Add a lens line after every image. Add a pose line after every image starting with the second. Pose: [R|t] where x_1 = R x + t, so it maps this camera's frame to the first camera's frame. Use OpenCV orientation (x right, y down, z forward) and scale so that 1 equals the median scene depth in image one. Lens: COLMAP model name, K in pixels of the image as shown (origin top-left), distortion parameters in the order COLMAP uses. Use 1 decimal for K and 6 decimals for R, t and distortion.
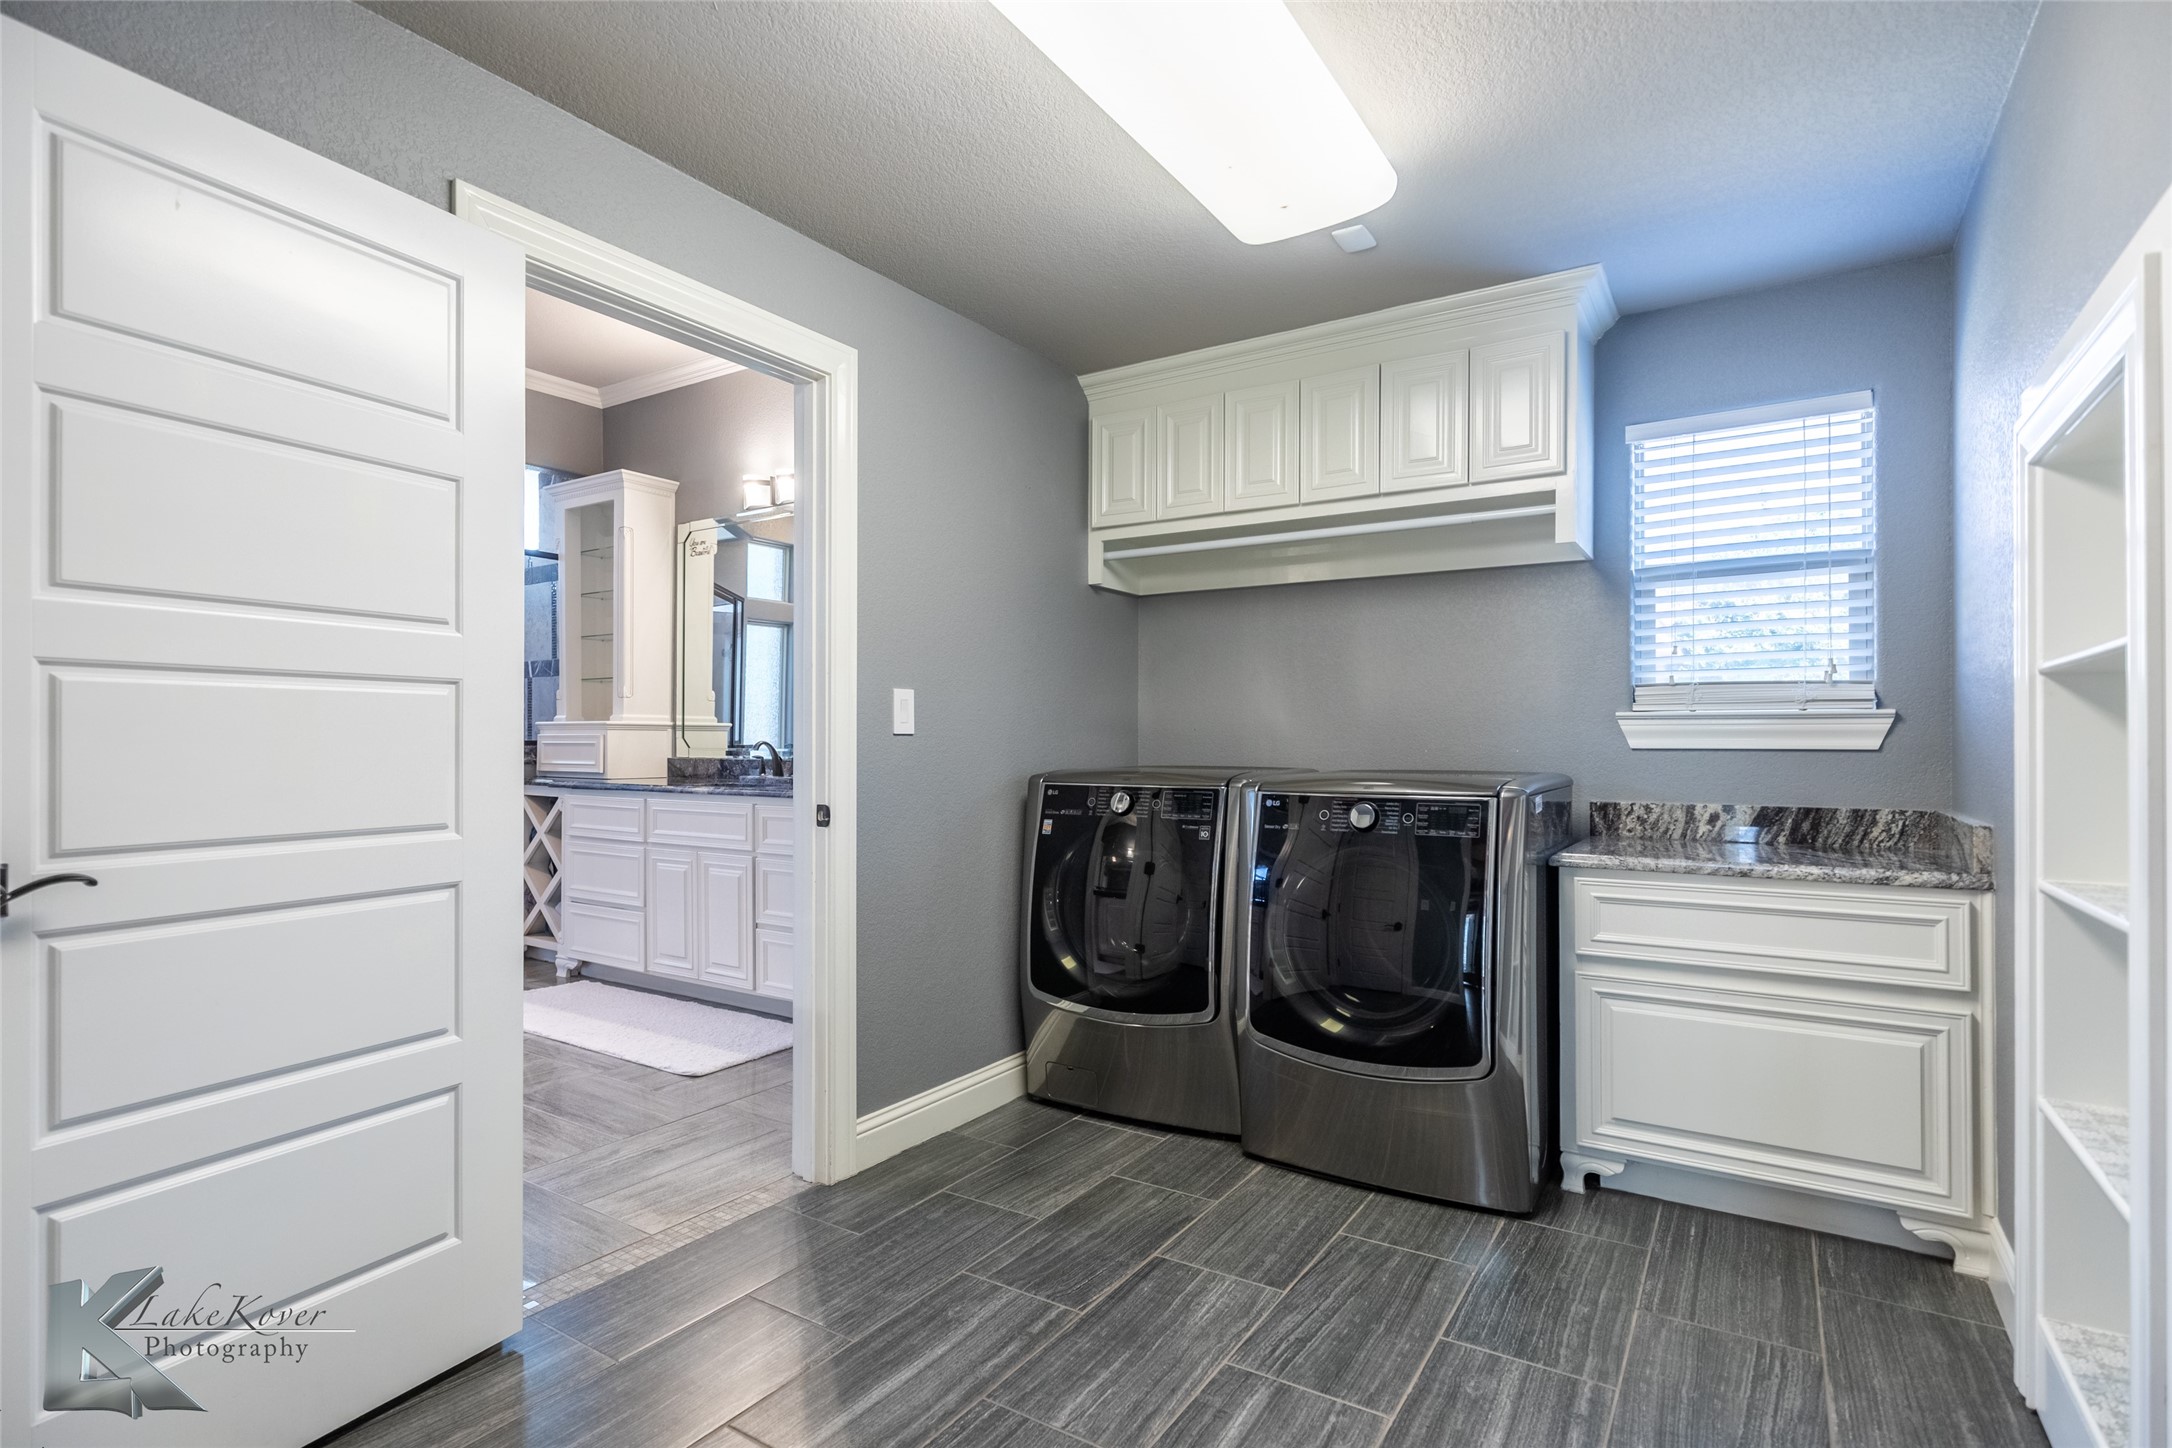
lens RADIAL K [[1062.8, 0, 1085.2], [0, 1062.8, 729.5], [0, 0, 1]] dist [0.000180, -0.000004]
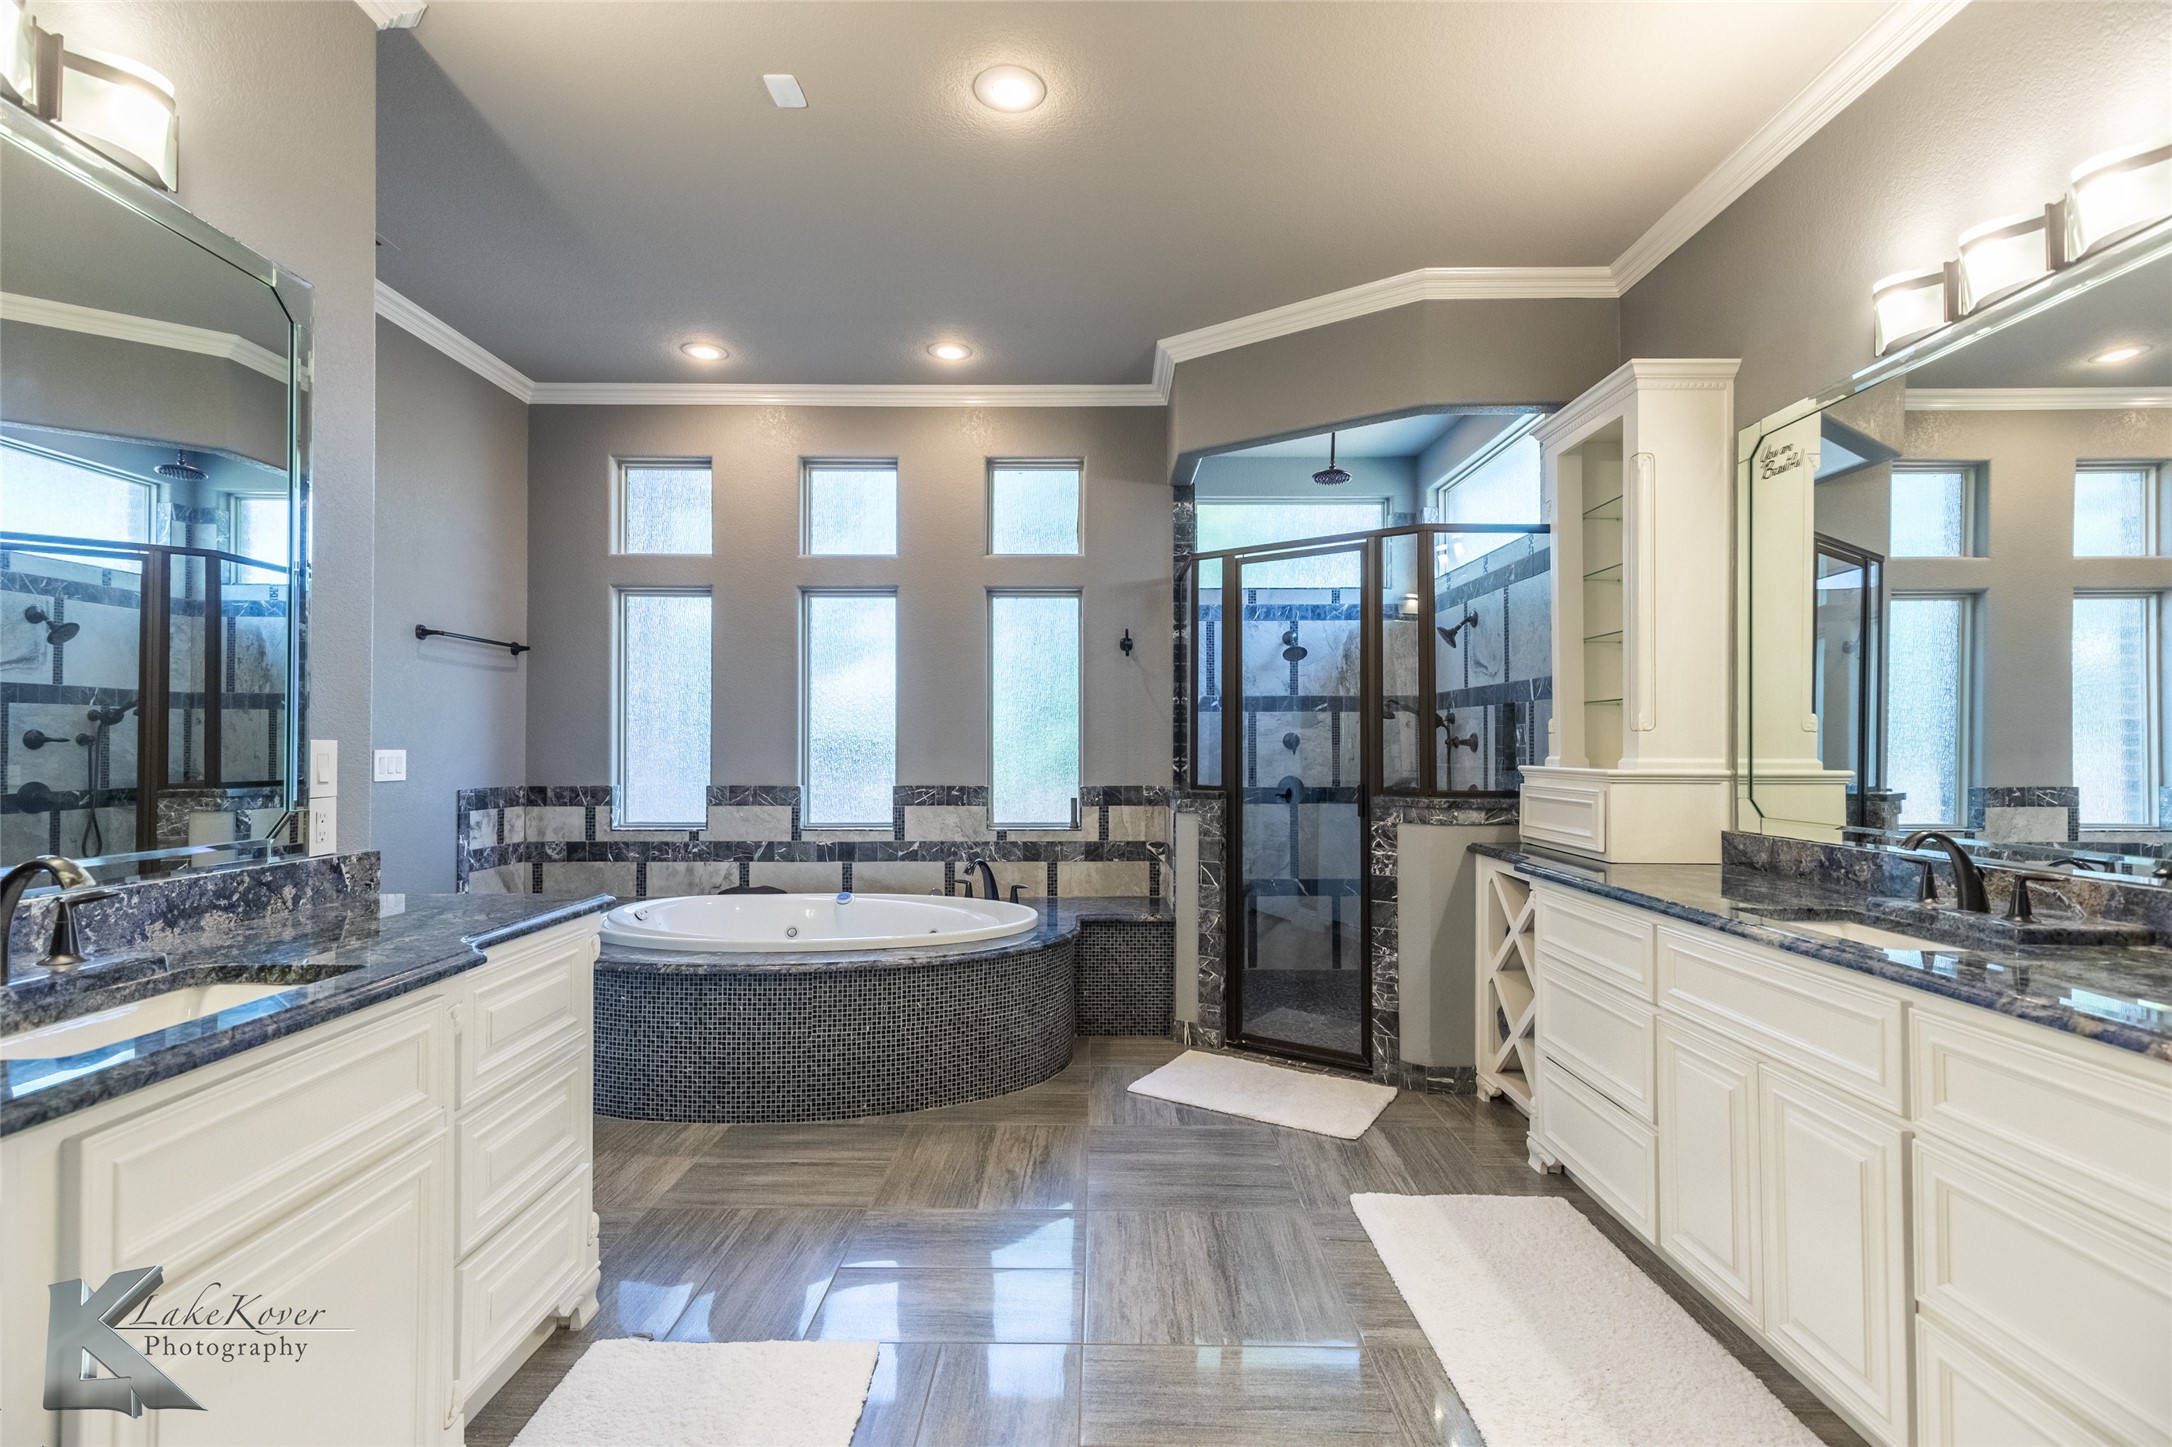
lens RADIAL K [[978.6, 0, 1085.5], [0, 978.6, 738.3], [0, 0, 1]] dist [0.002126, 0.000207]
pose [[0.541814, -0.004129, -0.840488, -0.126953], [0.005080, 0.999986, -0.001639, -0.025684], [0.840483, -0.003382, 0.541827, 0.408085]]
